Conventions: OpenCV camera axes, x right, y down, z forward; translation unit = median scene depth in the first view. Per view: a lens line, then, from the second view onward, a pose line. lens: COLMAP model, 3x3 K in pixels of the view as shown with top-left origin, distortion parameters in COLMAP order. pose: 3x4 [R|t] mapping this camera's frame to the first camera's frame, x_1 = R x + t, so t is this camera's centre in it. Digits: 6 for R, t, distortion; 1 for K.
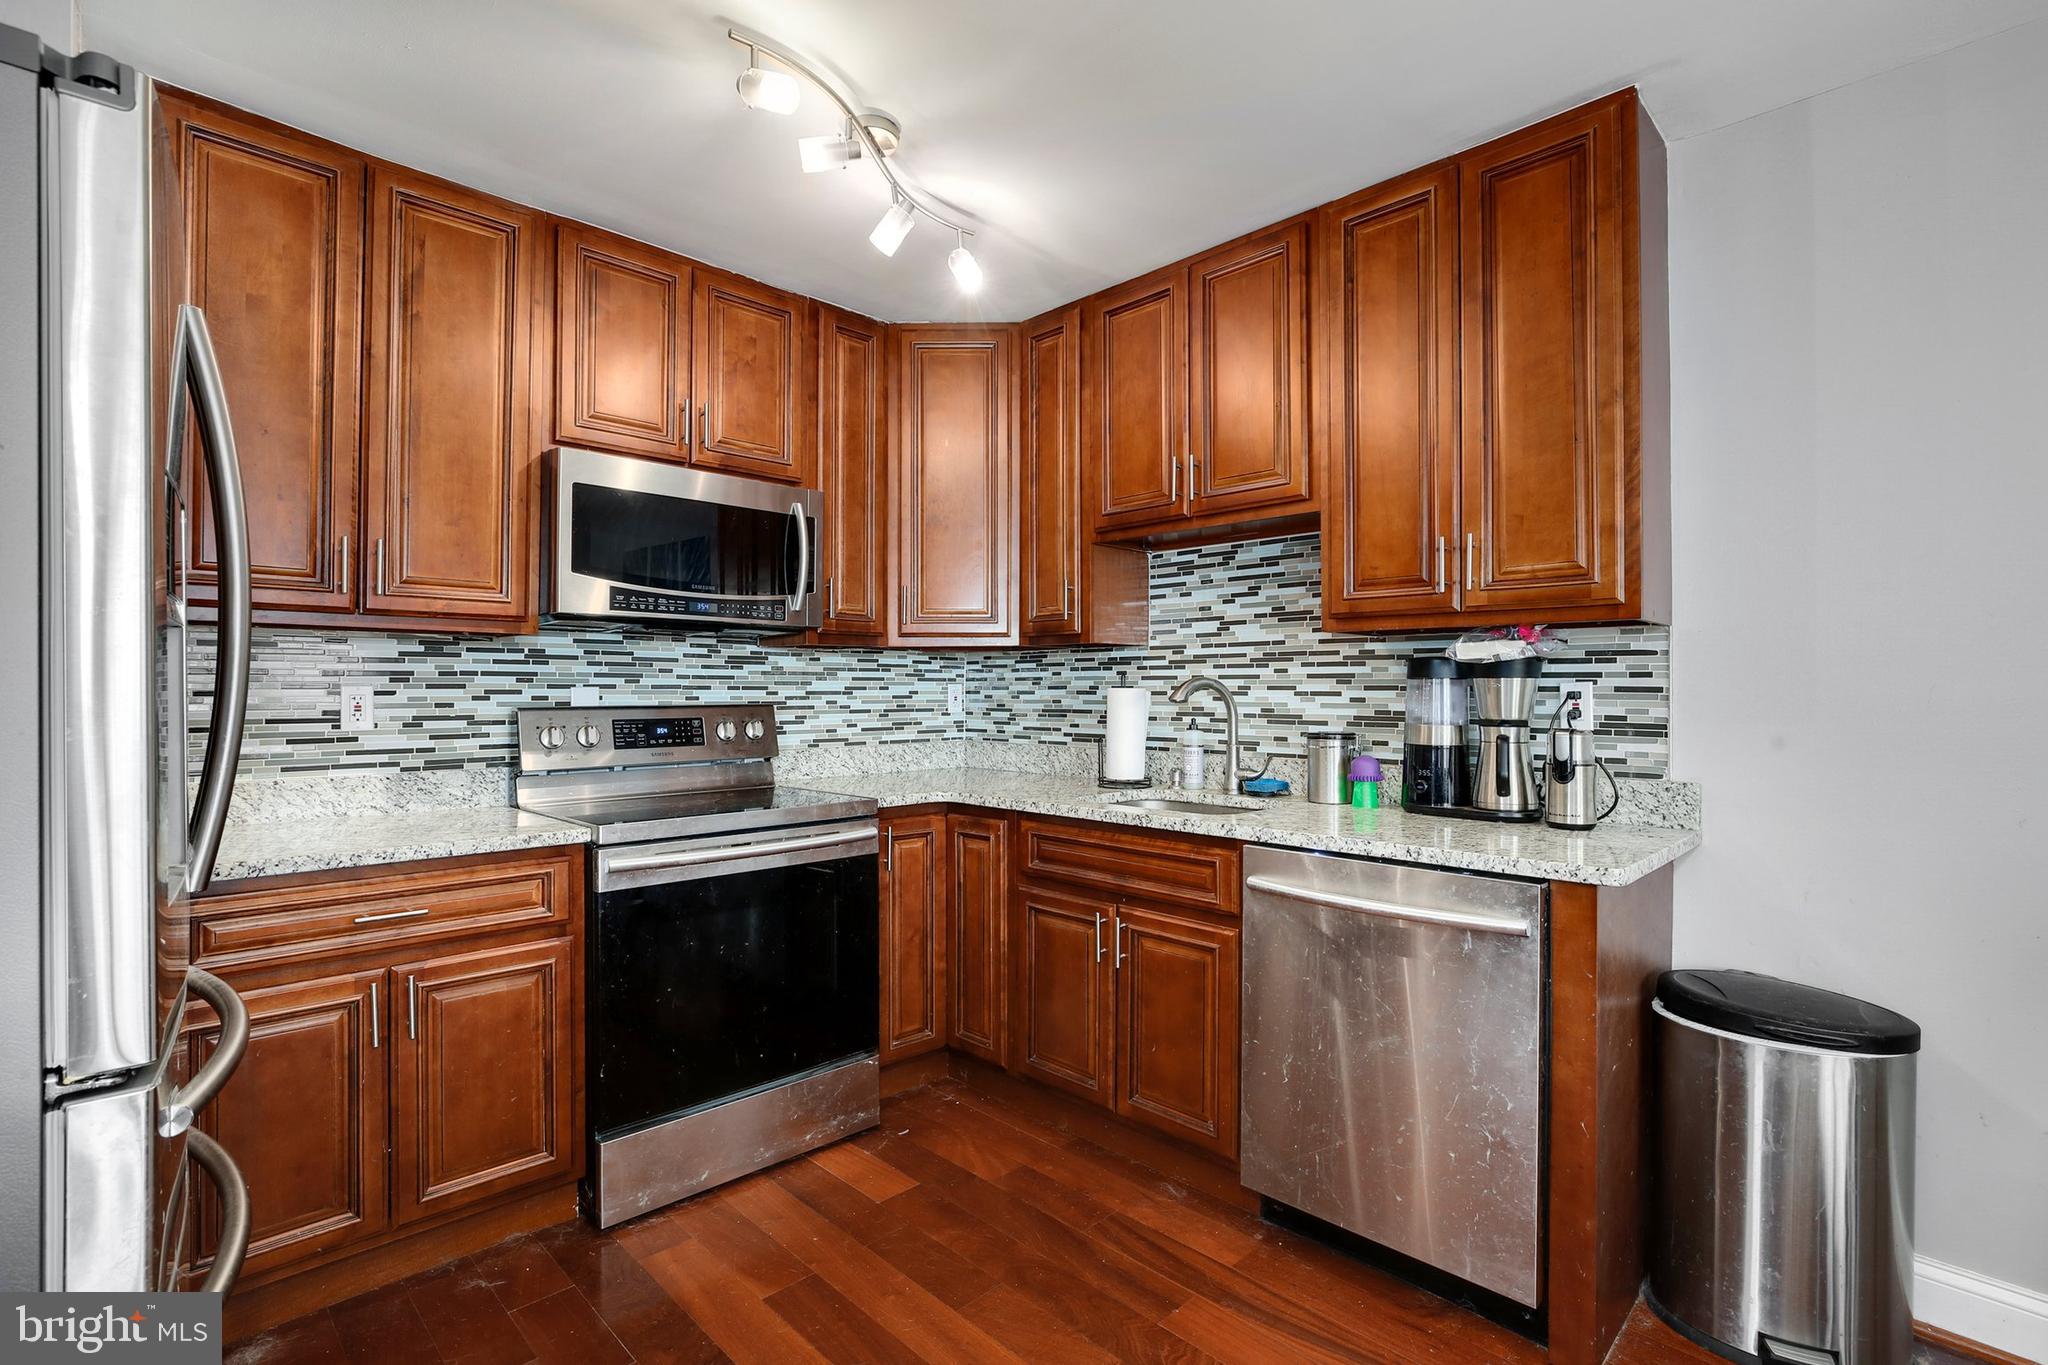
lens RADIAL K [[924.2, 0, 1024.0], [0, 924.2, 682.5], [0, 0, 1]] dist [-0.015804, 0.000342]
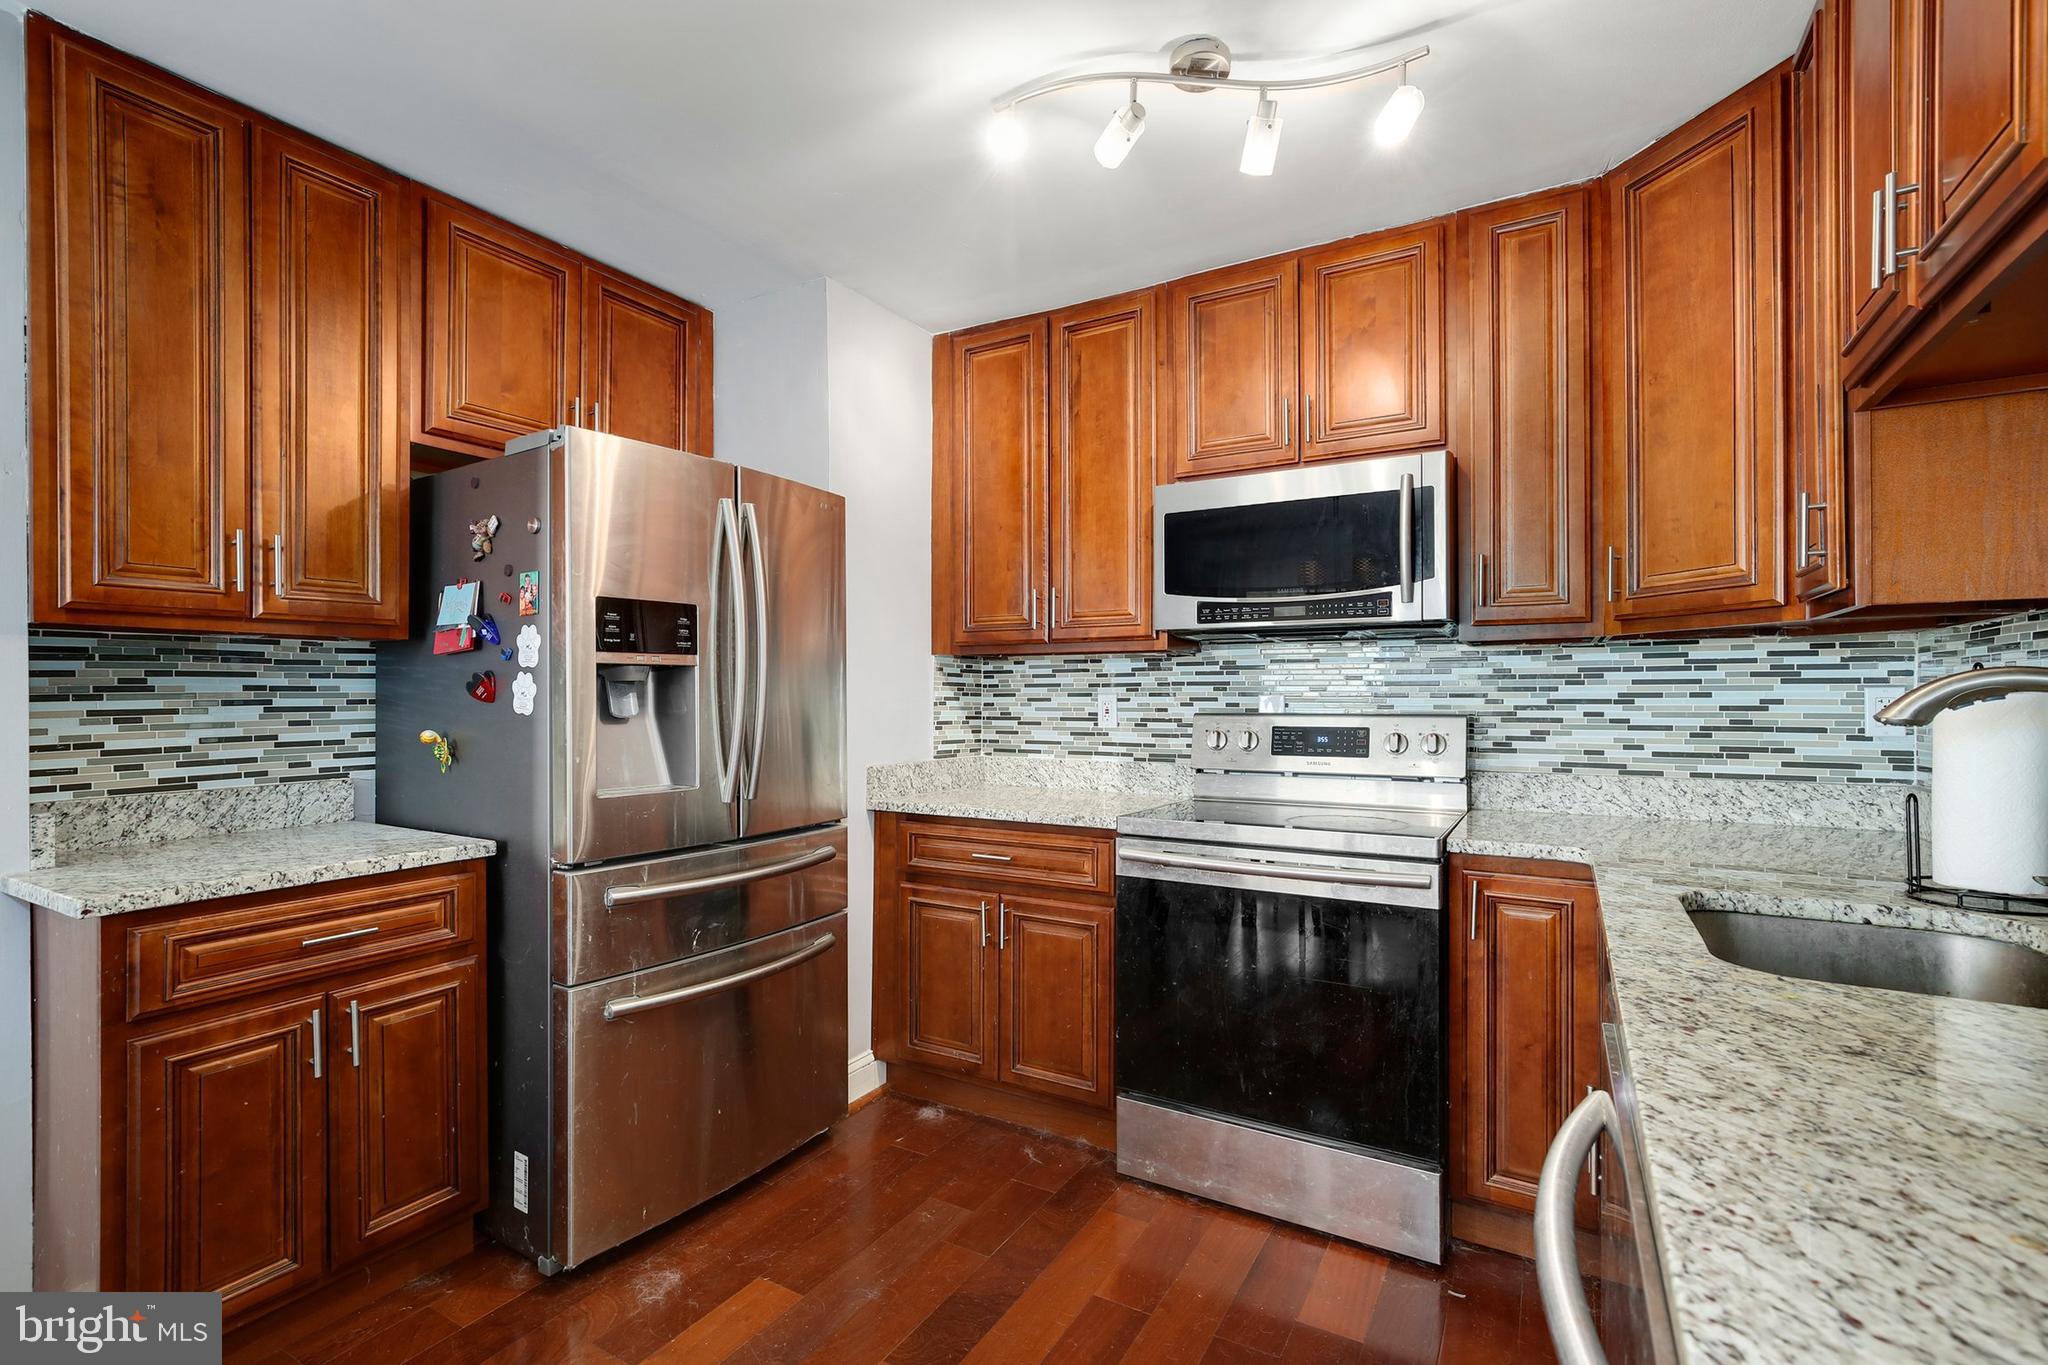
lens RADIAL K [[924.5, 0, 1029.2], [0, 924.5, 684.9], [0, 0, 1]] dist [-0.002451, -0.000118]
pose [[0.272434, -0.013837, -0.962075, 0.425809], [0.007124, 0.999898, -0.012364, 0.004297], [0.962148, -0.003486, 0.272505, 0.403211]]
